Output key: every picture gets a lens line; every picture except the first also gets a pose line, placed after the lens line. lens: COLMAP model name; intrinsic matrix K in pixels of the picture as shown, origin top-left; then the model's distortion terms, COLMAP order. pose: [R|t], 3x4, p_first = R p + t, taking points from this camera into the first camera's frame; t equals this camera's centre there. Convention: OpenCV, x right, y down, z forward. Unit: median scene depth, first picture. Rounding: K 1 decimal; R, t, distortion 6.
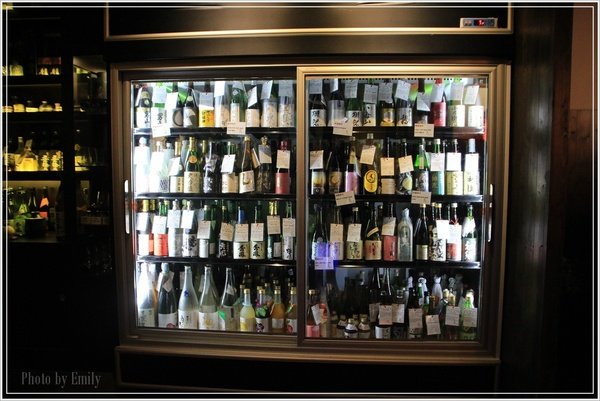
lens RADIAL K [[464.5, 0, 300.0], [0, 464.5, 200.5], [0, 0, 1]] dist [-0.174765, 0.157433]
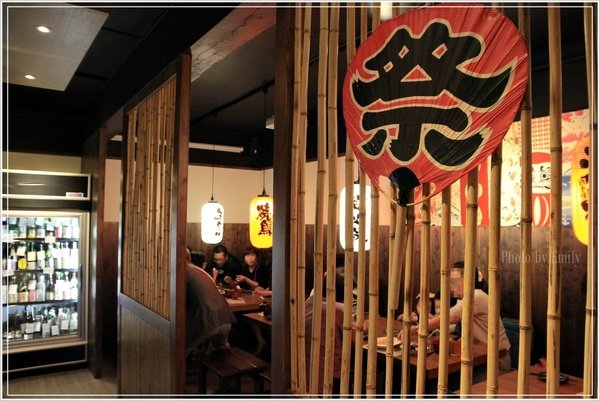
lens RADIAL K [[464.5, 0, 300.0], [0, 464.5, 200.5], [0, 0, 1]] dist [-0.174765, 0.157433]
pose [[0.787294, 0.029813, 0.615856, -0.103029], [0.033018, 0.995359, -0.090394, -0.104451], [-0.615693, 0.091501, 0.782656, -1.376593]]
